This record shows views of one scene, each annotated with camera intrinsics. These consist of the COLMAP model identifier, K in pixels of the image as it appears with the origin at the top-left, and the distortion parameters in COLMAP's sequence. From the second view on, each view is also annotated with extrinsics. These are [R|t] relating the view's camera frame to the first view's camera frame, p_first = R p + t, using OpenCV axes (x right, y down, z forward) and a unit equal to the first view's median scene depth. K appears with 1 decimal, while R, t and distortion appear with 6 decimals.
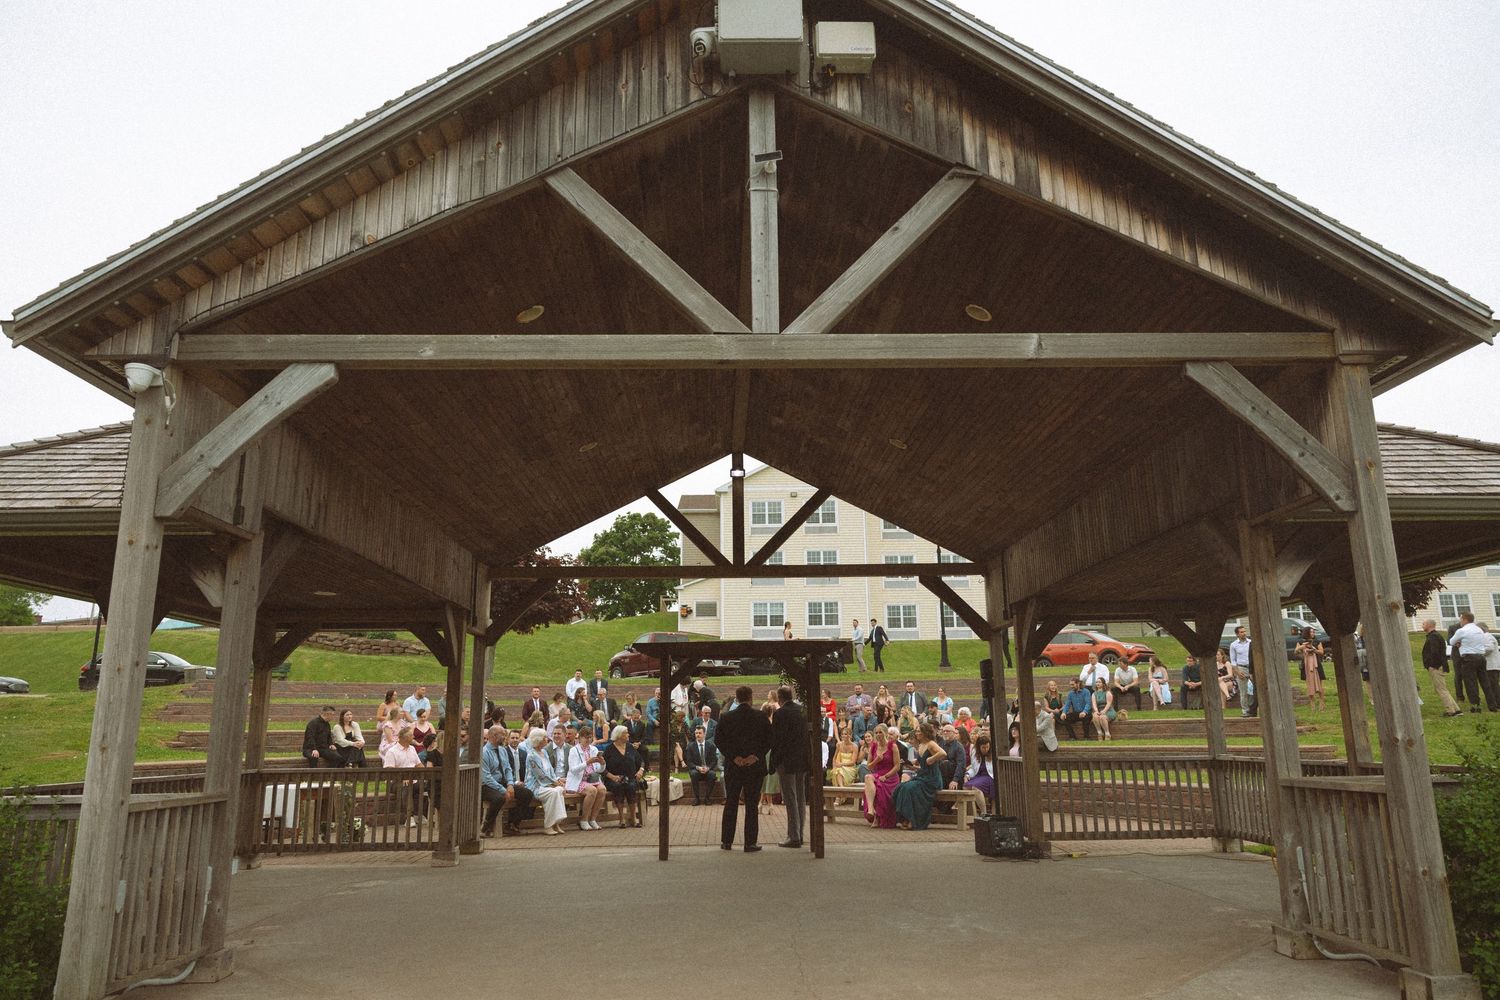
lens RADIAL K [[1037.8, 0, 754.7], [0, 1037.8, 505.9], [0, 0, 1]] dist [0.002472, 0.006068]
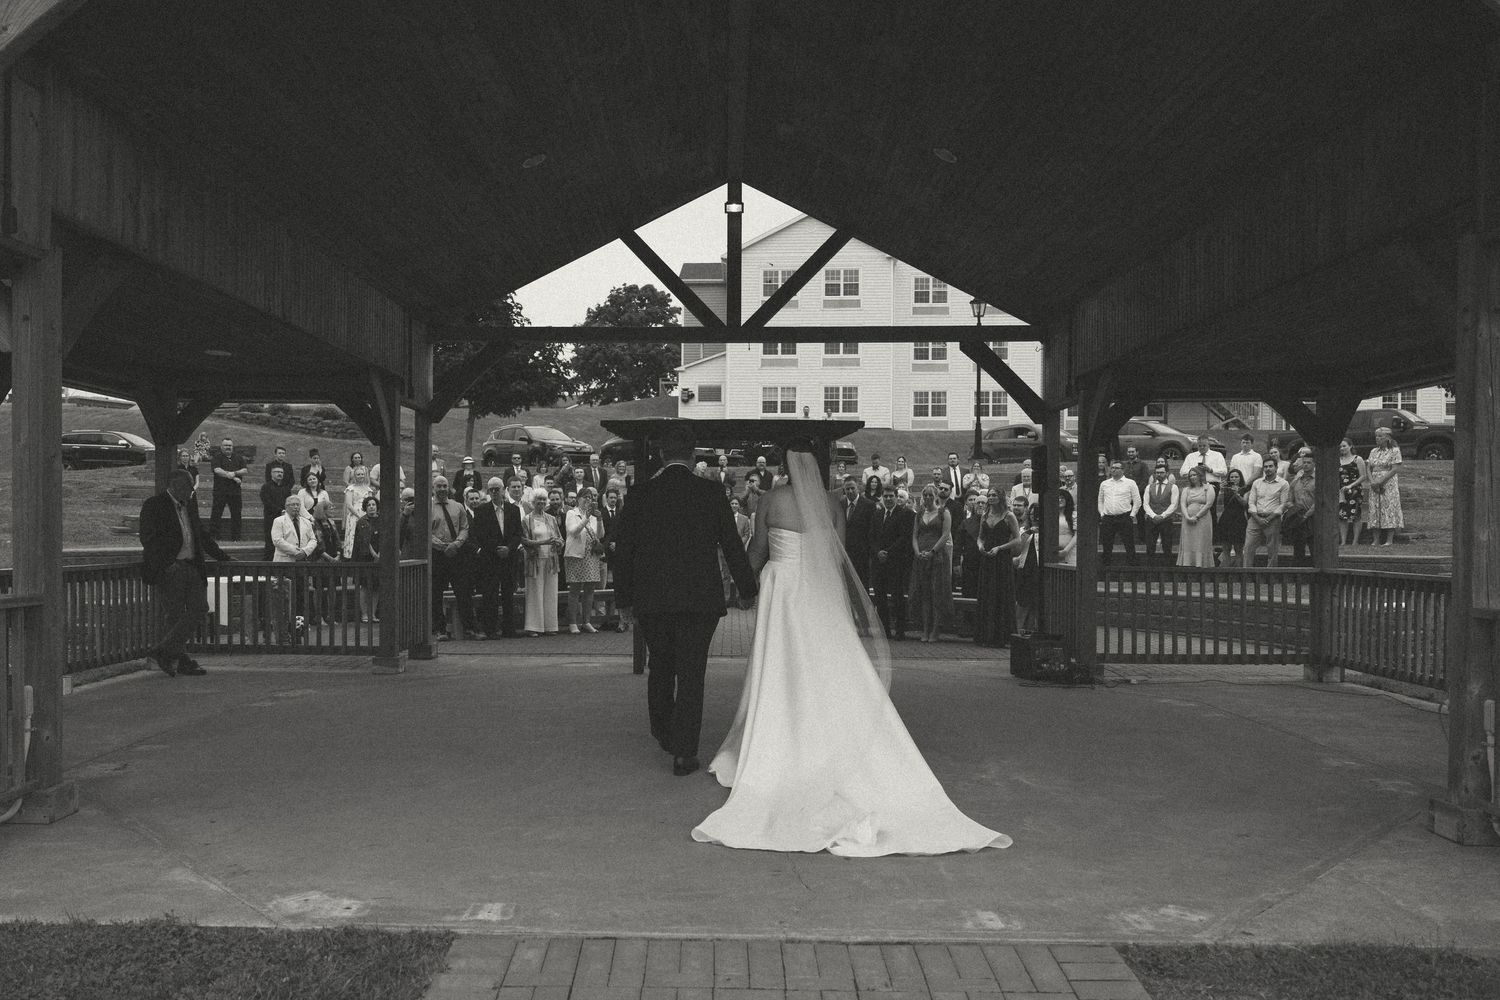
lens RADIAL K [[1037.8, 0, 696.0], [0, 1037.8, 541.9], [0, 0, 1]] dist [0.002472, 0.006068]
pose [[0.997115, 0.019014, -0.073489, 0.018828], [-0.001787, 0.973732, 0.227690, 0.038794], [0.075888, -0.226901, 0.970957, 0.187608]]
